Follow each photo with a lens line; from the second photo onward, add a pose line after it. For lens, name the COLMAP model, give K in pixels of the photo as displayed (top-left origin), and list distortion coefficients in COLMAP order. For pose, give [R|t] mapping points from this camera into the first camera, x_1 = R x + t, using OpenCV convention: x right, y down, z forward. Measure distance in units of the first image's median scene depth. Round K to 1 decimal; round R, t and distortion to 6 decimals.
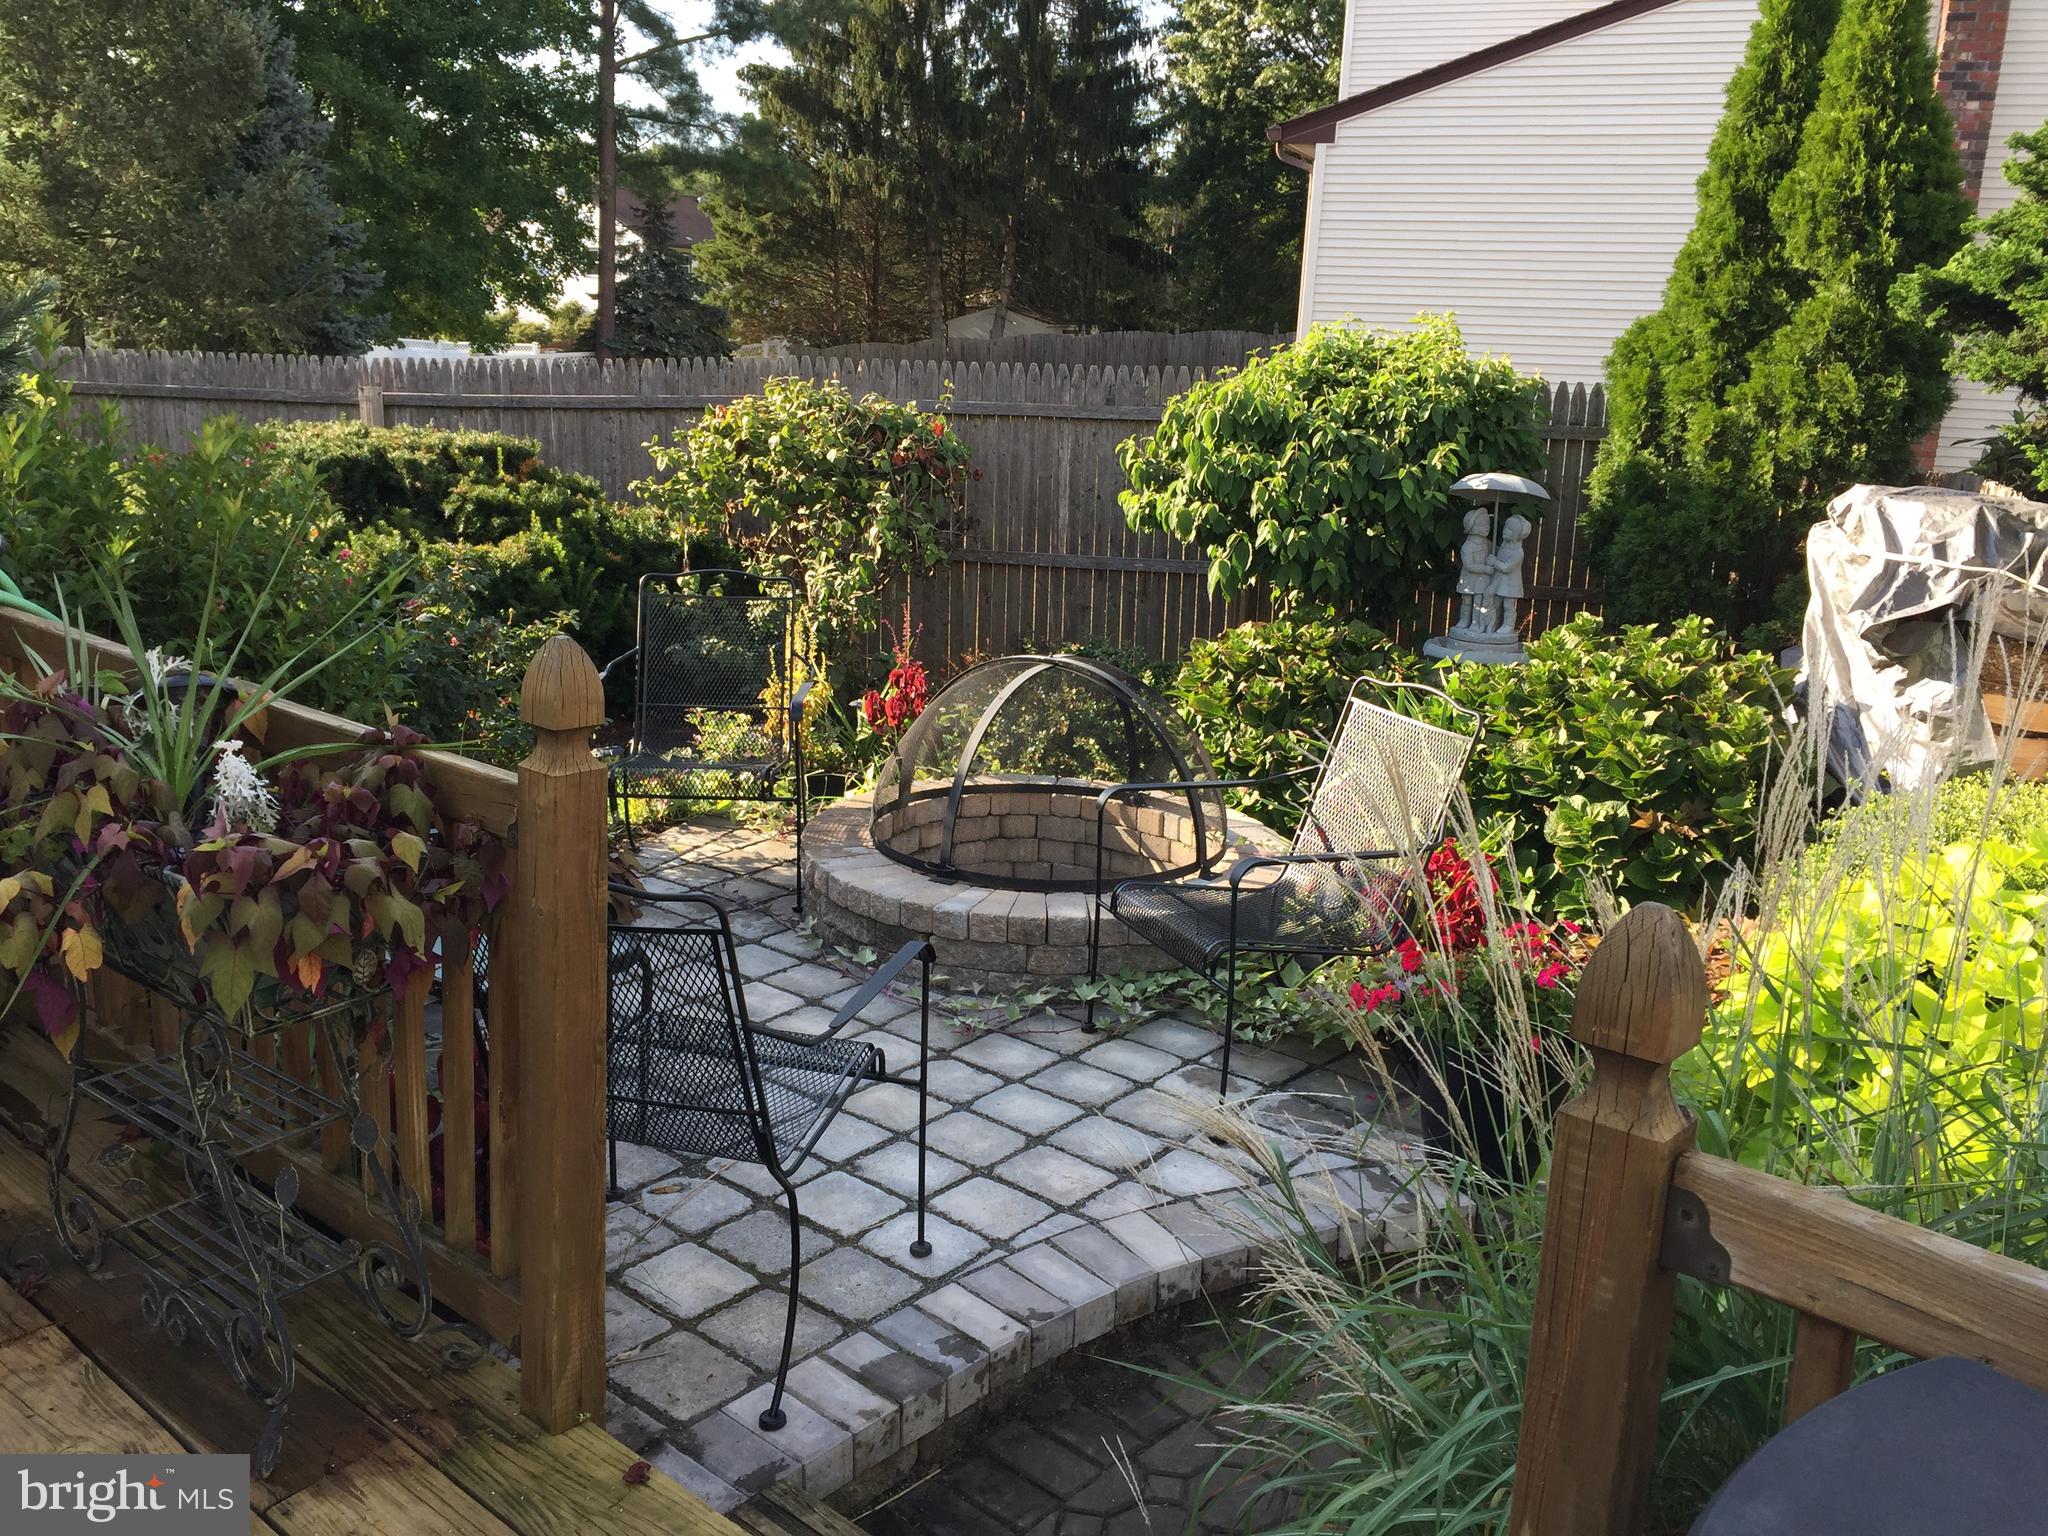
lens RADIAL K [[1746.6, 0, 1016.1], [0, 1746.6, 772.1], [0, 0, 1]] dist [0.081662, -0.118735]
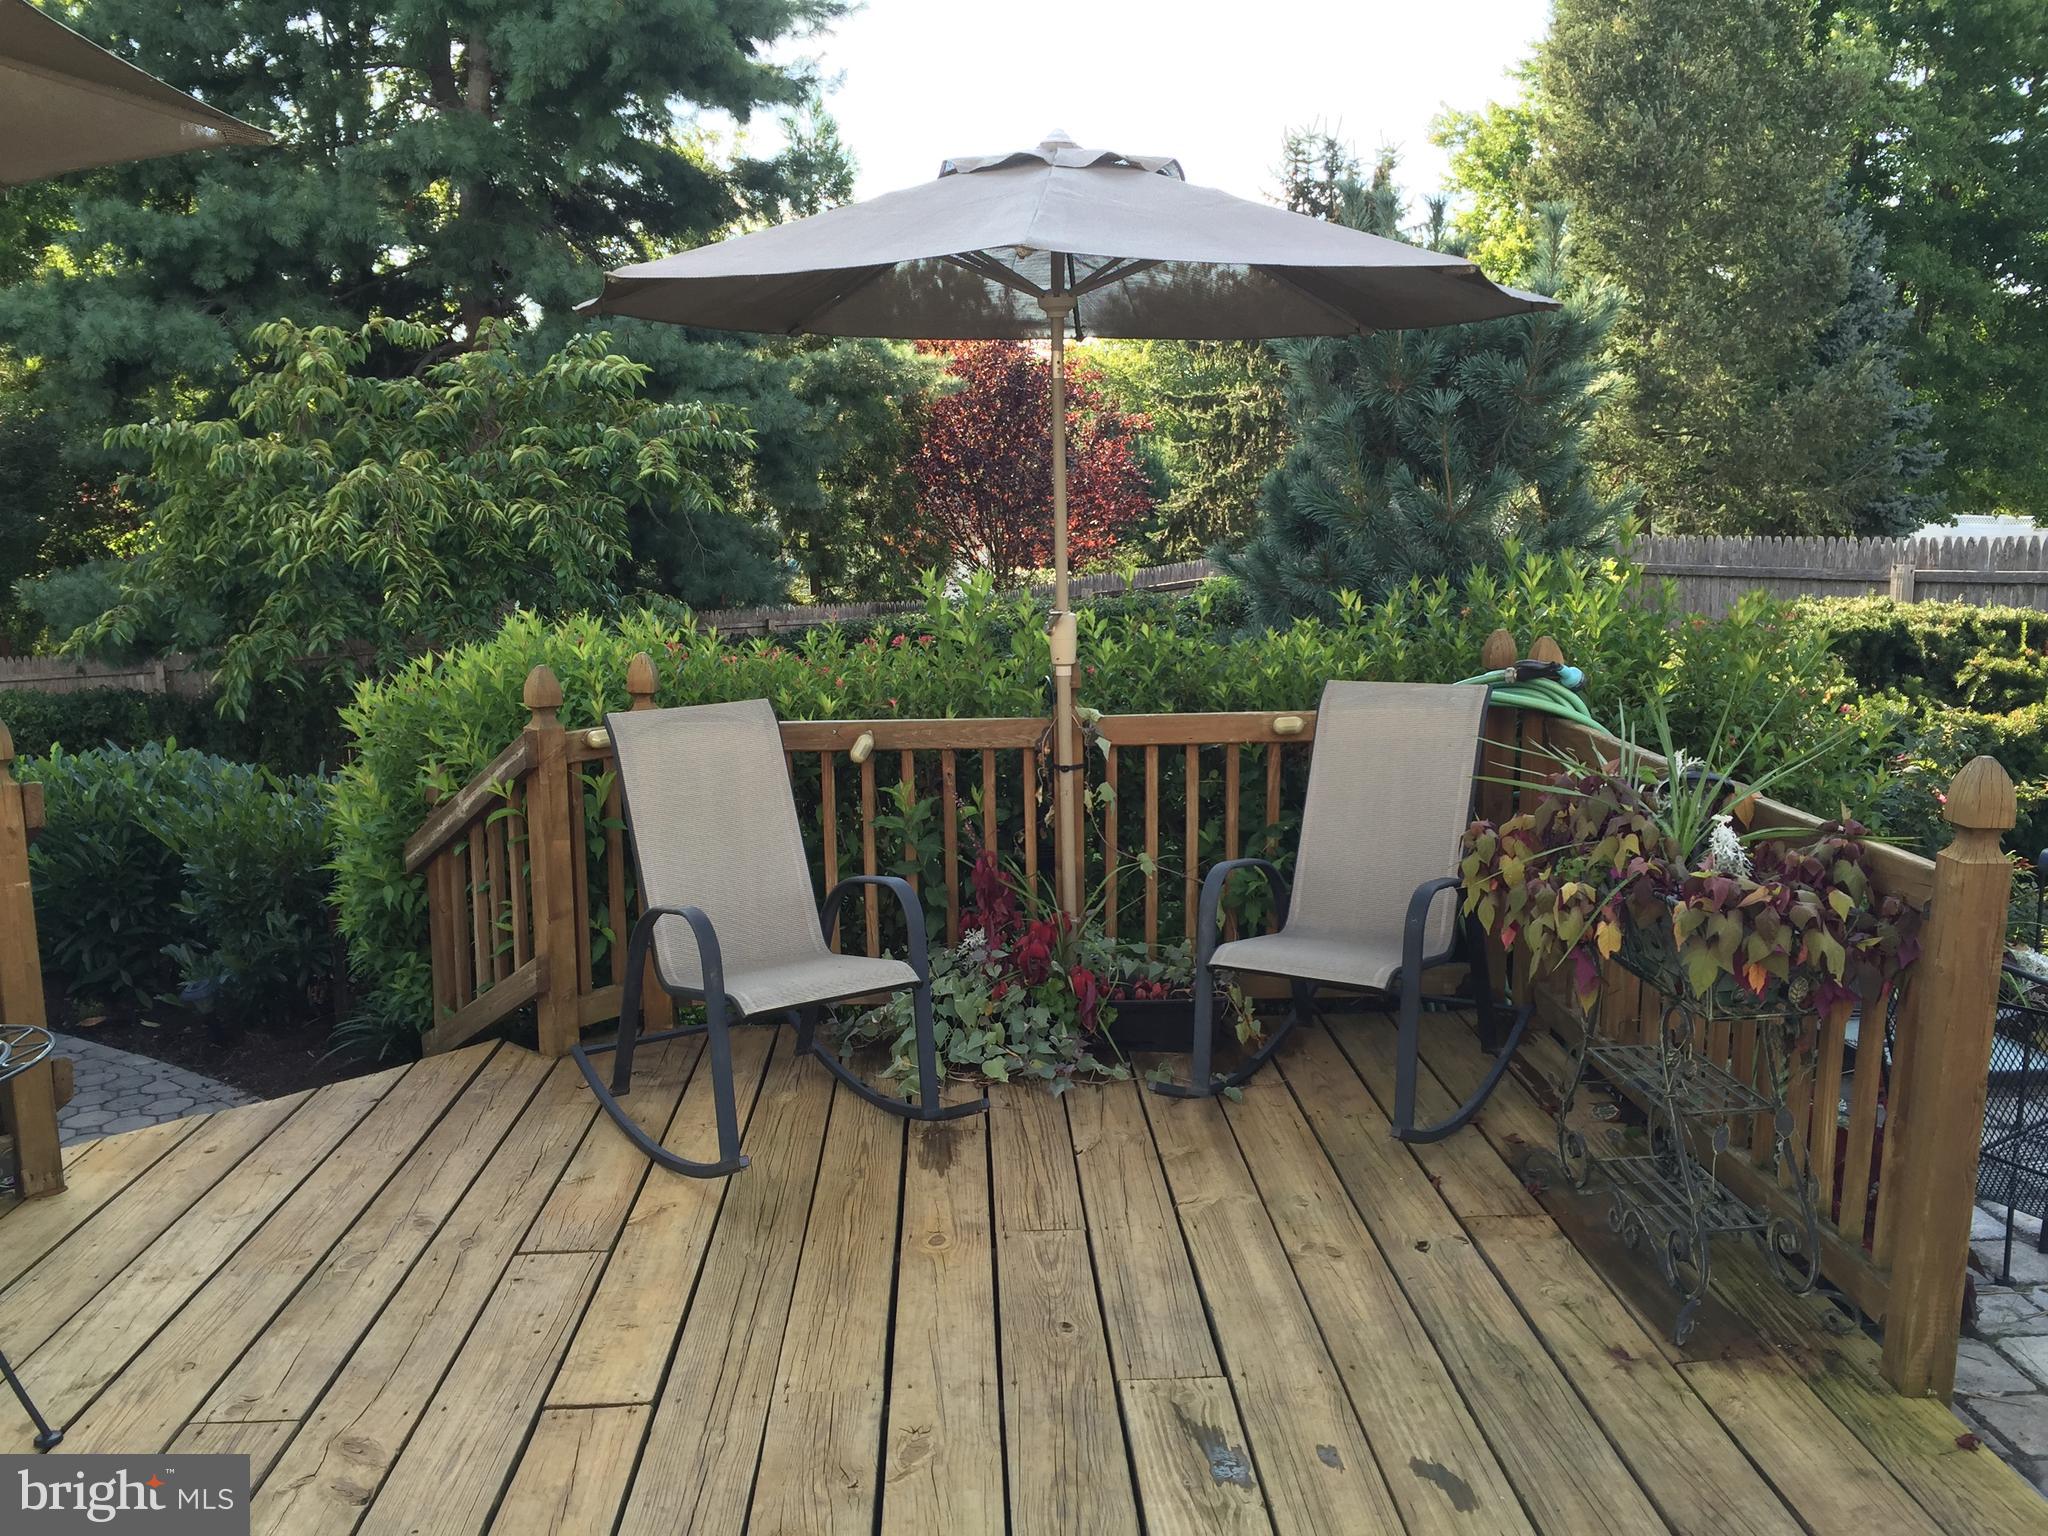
lens RADIAL K [[1746.6, 0, 1016.1], [0, 1746.6, 772.1], [0, 0, 1]] dist [0.081662, -0.118735]
pose [[0.686865, 0.081364, -0.722216, 0.058587], [-0.151582, 0.987898, -0.032868, 0.025835], [0.710802, 0.132051, 0.690886, -0.122466]]
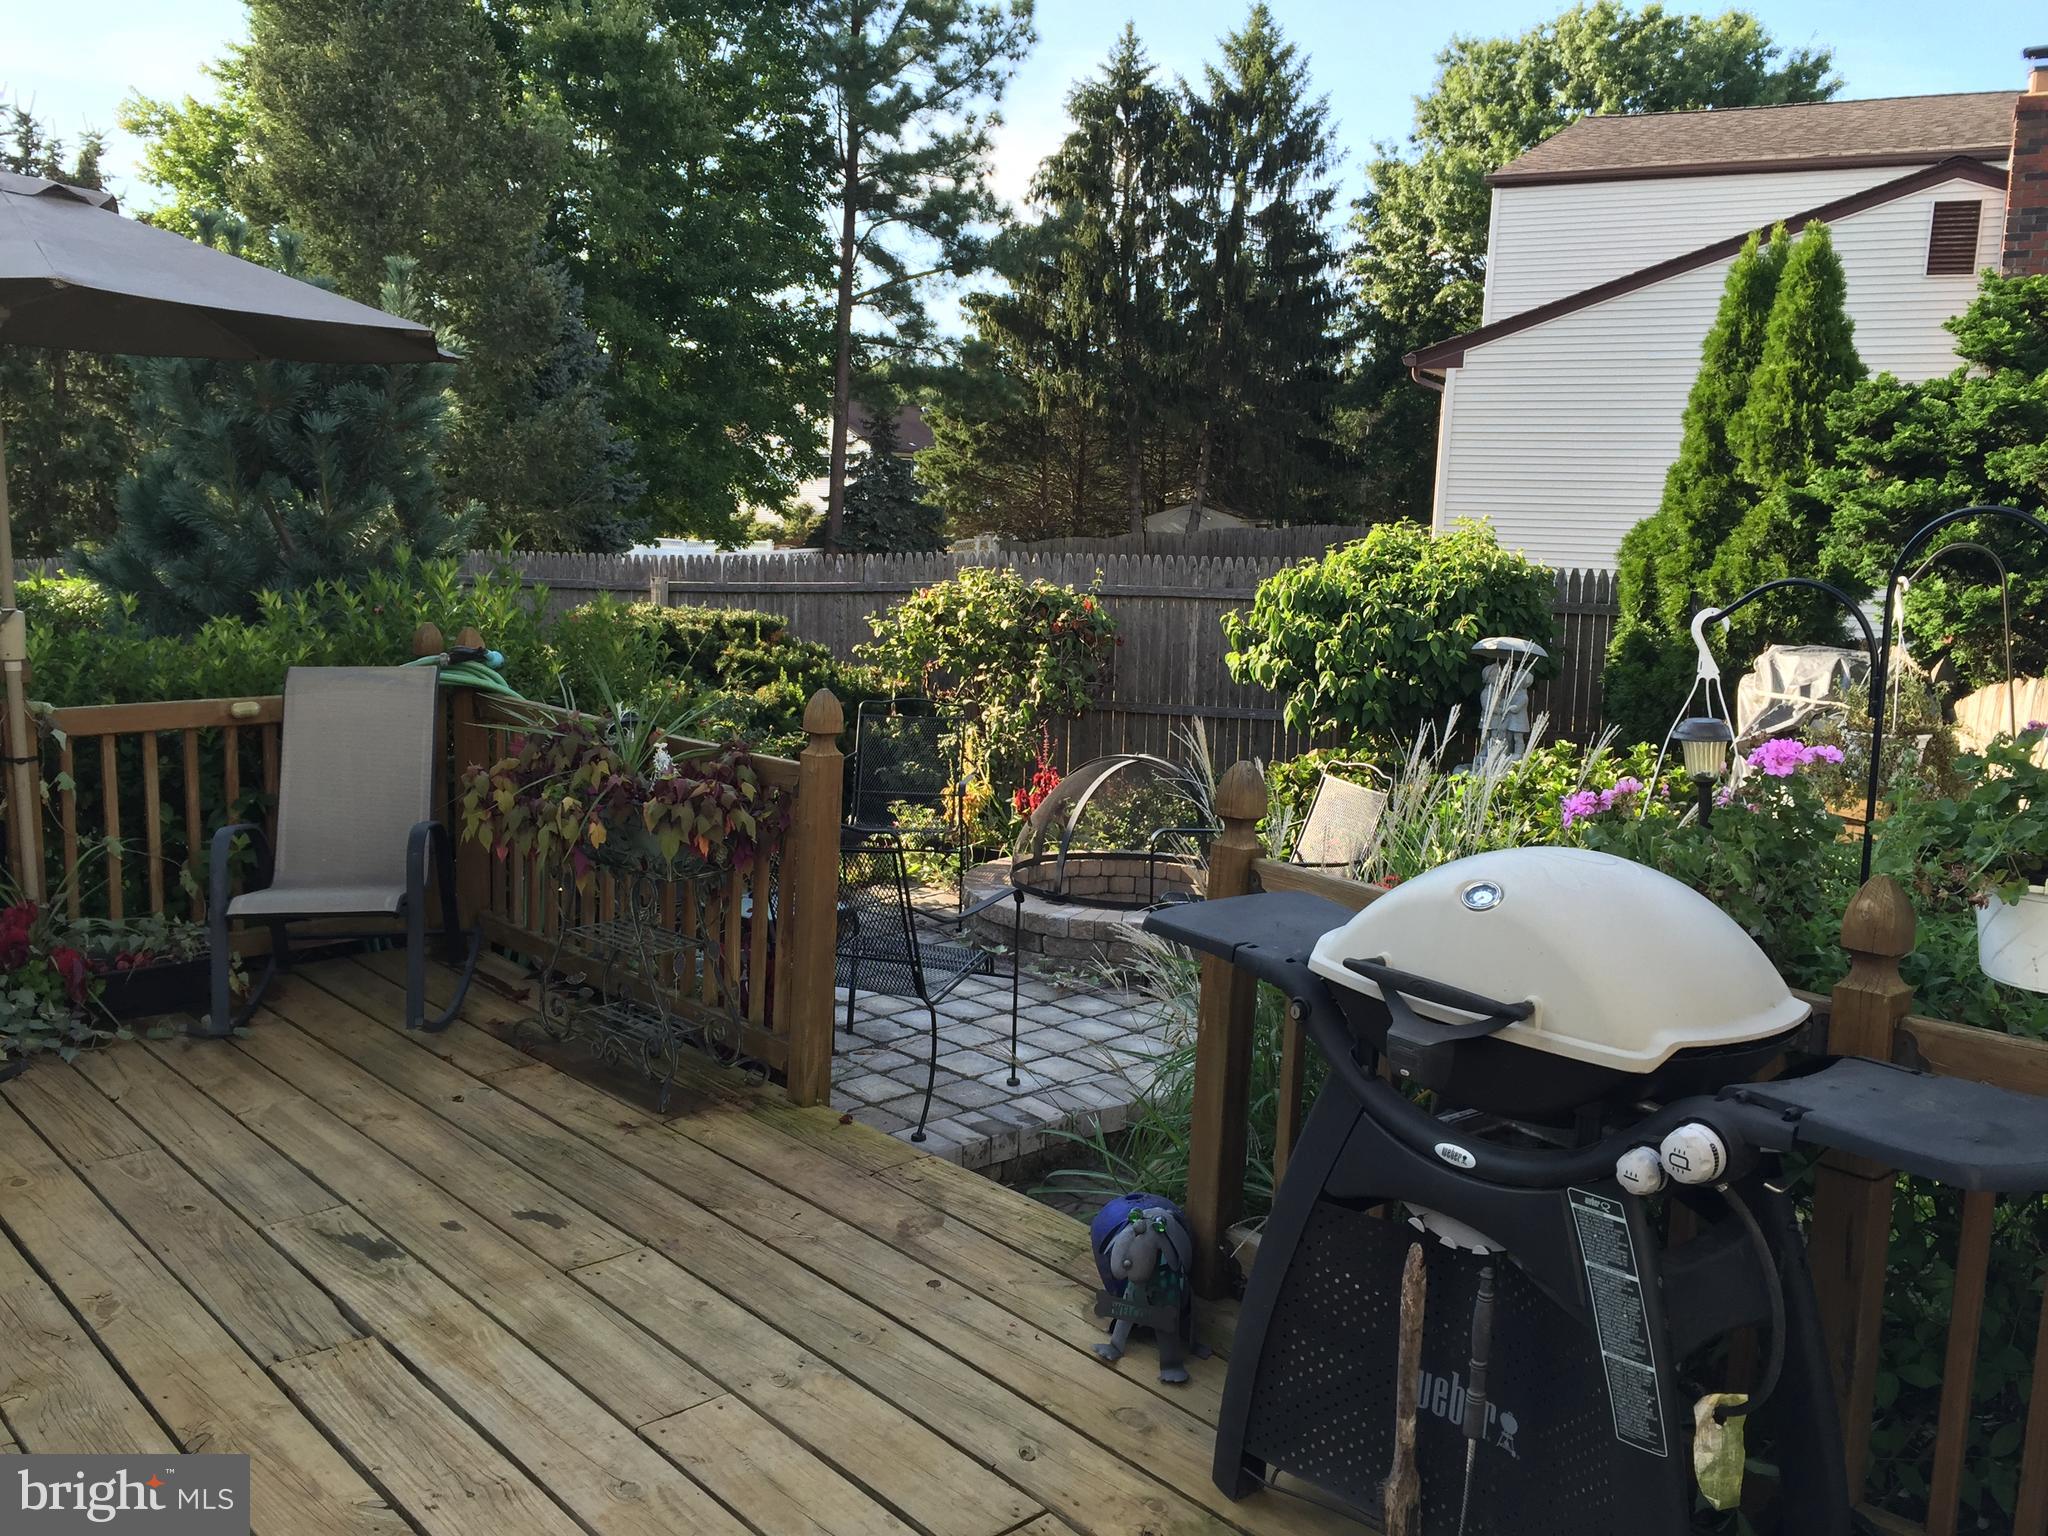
lens RADIAL K [[1785.5, 0, 977.1], [0, 1785.5, 778.6], [0, 0, 1]] dist [0.045646, -0.007774]
pose [[0.989929, 0.013795, -0.140891, 0.064449], [-0.028459, 0.994315, -0.102605, 0.071682], [0.138675, 0.105582, 0.984694, -0.308265]]
